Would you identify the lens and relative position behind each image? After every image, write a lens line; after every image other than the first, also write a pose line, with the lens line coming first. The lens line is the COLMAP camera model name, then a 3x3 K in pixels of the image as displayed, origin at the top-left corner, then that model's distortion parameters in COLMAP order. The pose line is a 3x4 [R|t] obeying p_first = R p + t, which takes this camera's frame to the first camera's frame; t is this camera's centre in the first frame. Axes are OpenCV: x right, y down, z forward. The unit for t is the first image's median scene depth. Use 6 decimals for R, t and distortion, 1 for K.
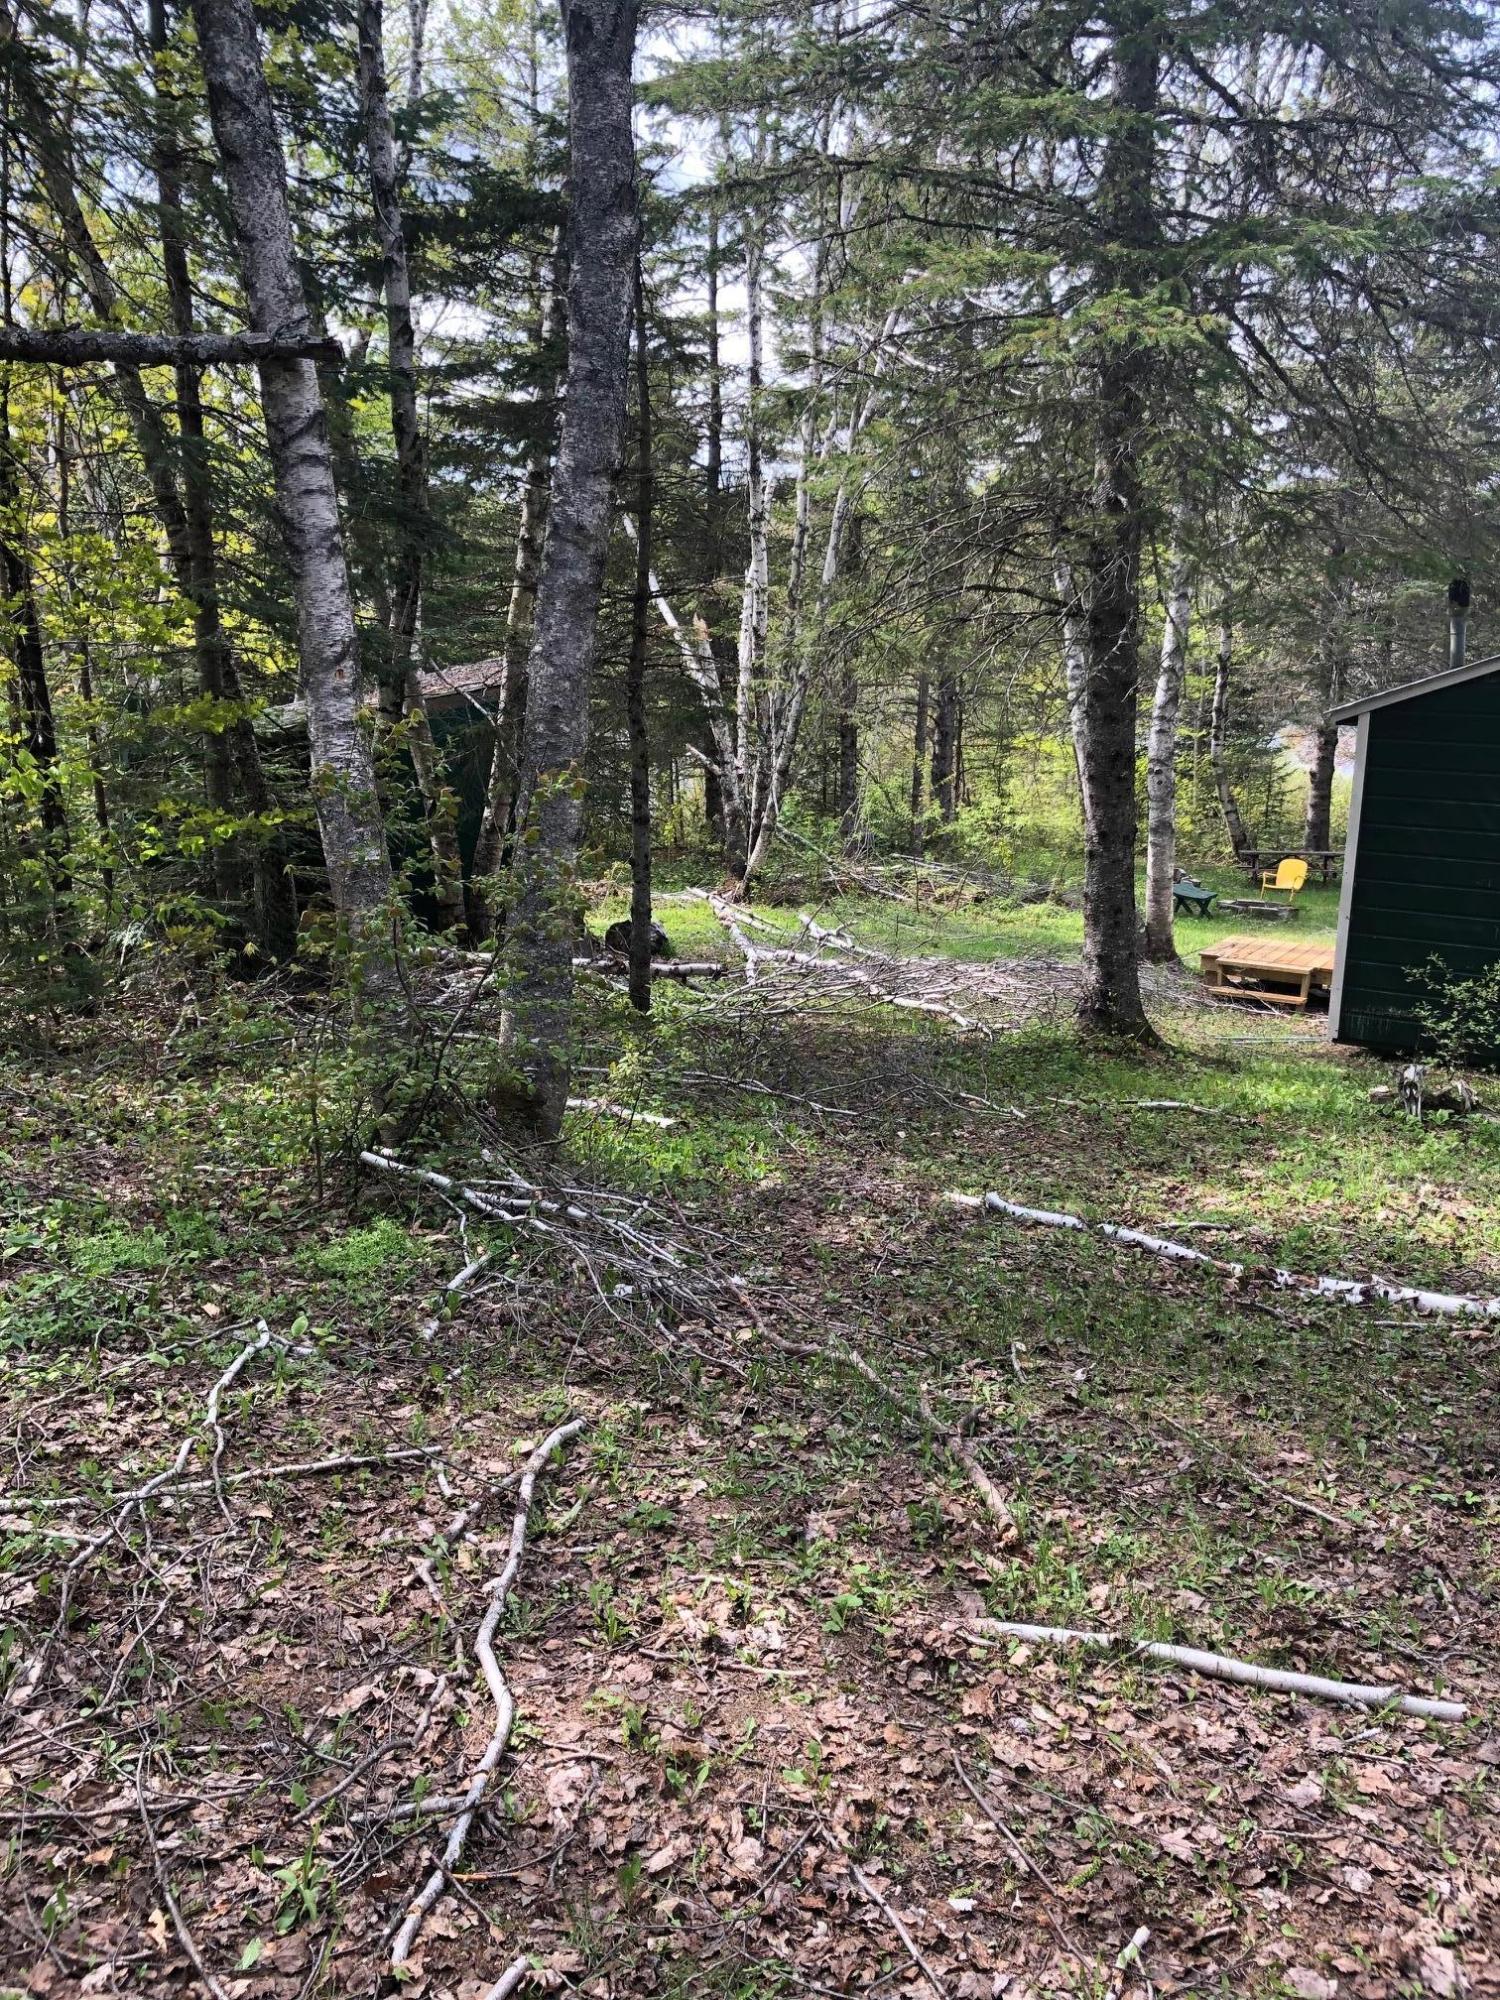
lens RADIAL K [[1650.0, 0, 750.0], [0, 1650.0, 1000.0], [0, 0, 1]] dist [0.009828, -0.027253]
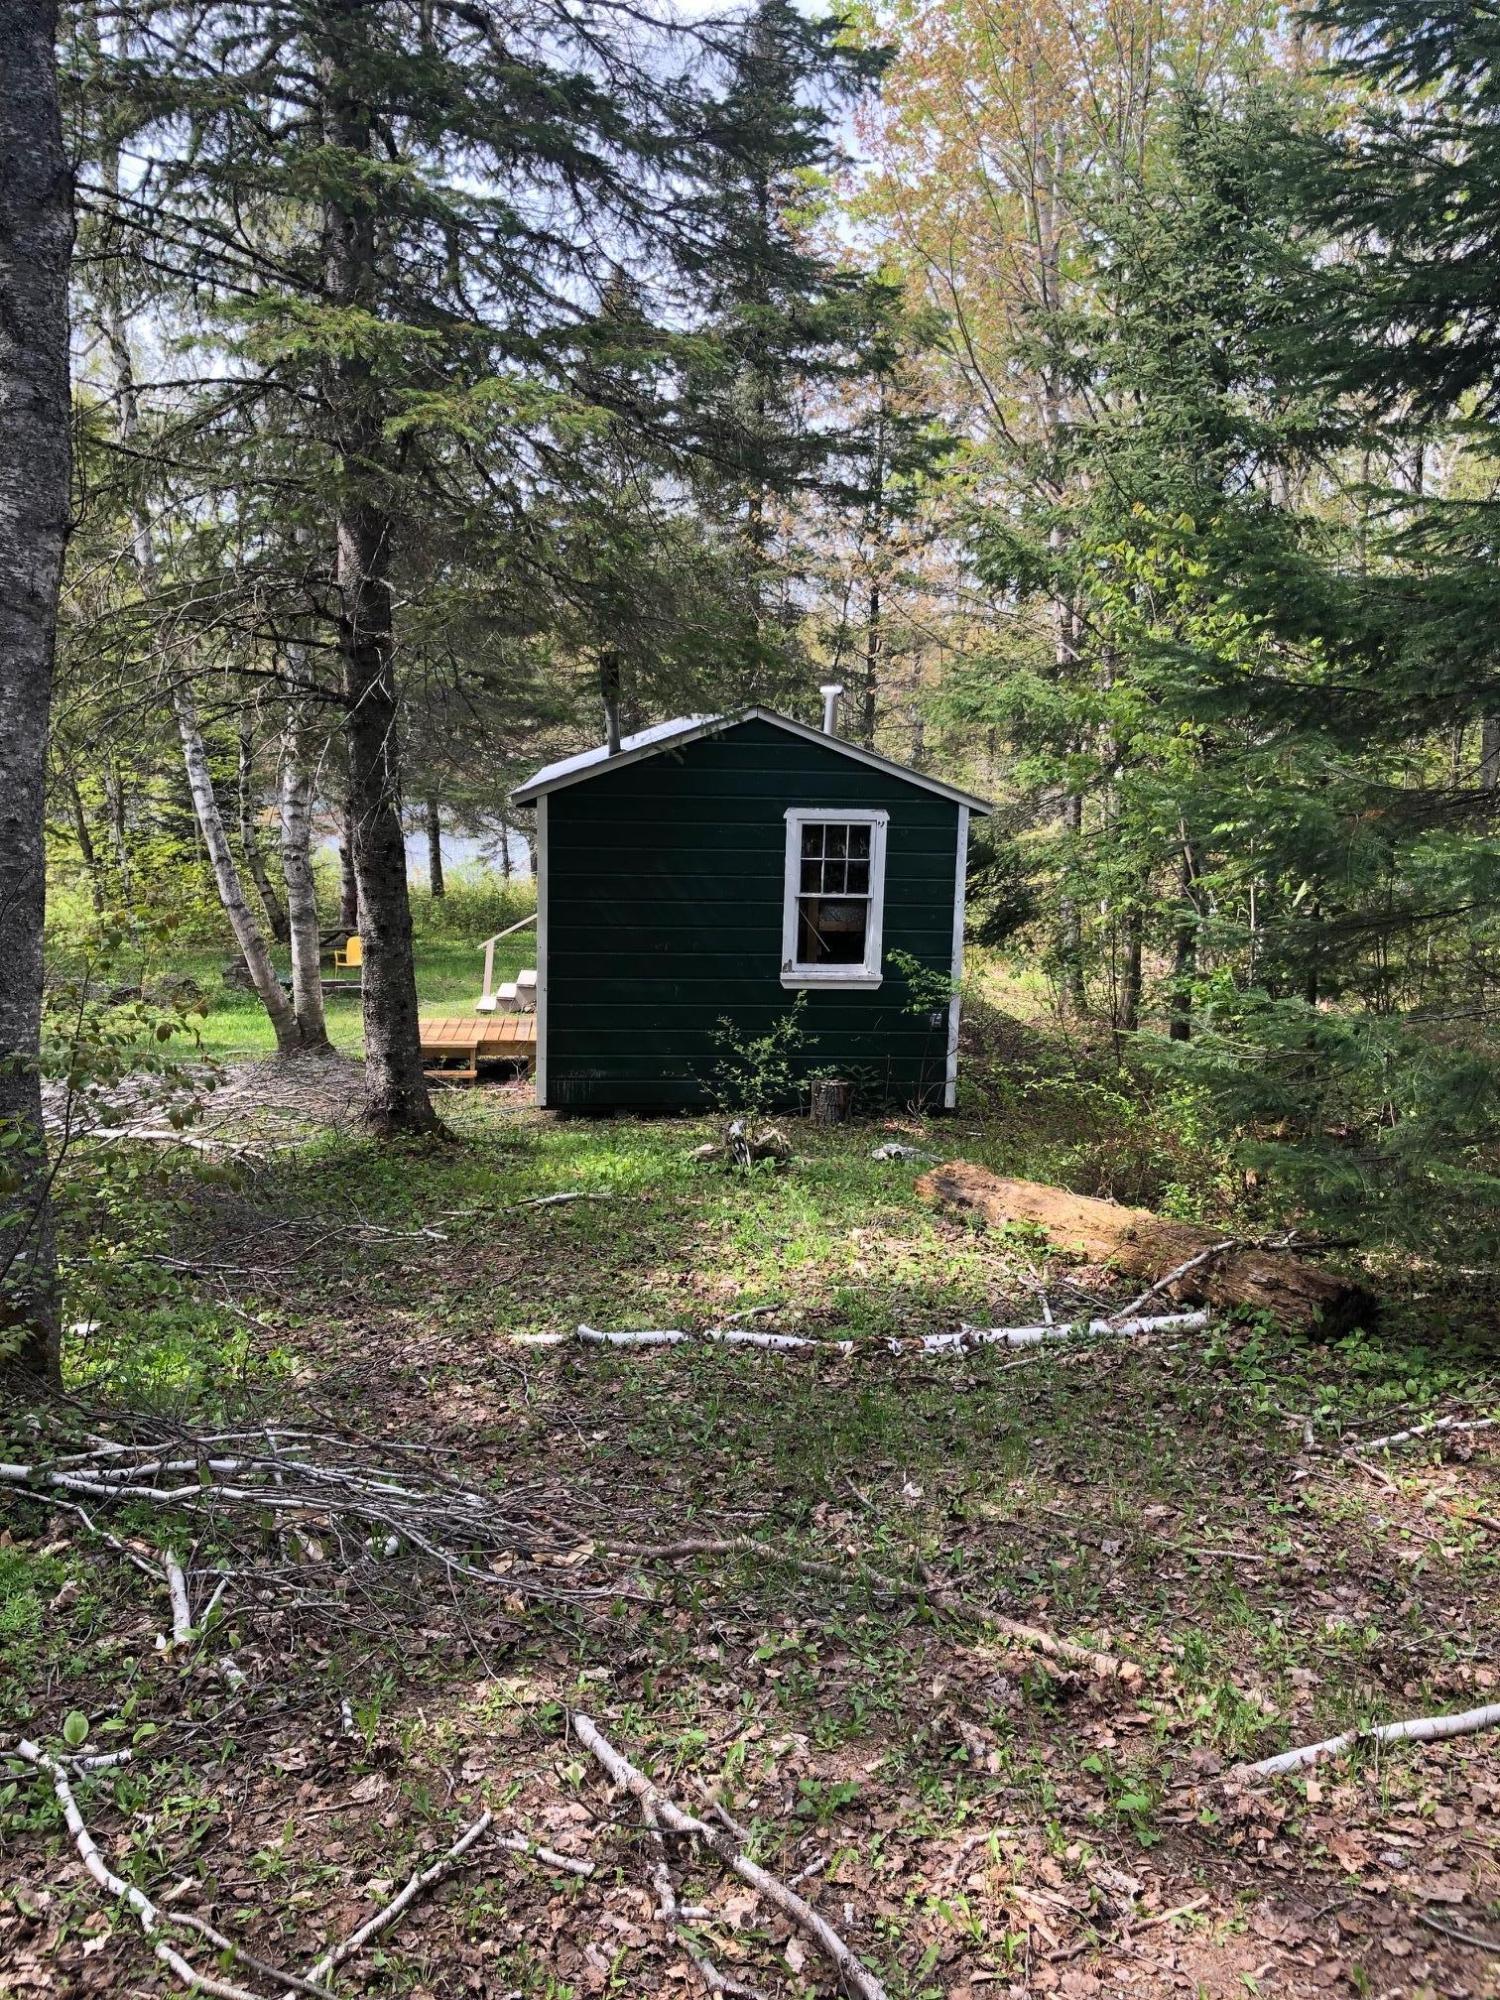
lens RADIAL K [[1650.0, 0, 750.0], [0, 1650.0, 1000.0], [0, 0, 1]] dist [0.009828, -0.027253]
pose [[0.803934, -0.101461, 0.585999, -0.290587], [0.127892, 0.991781, -0.003736, -0.046306], [-0.580804, 0.077948, 0.810303, 0.176267]]
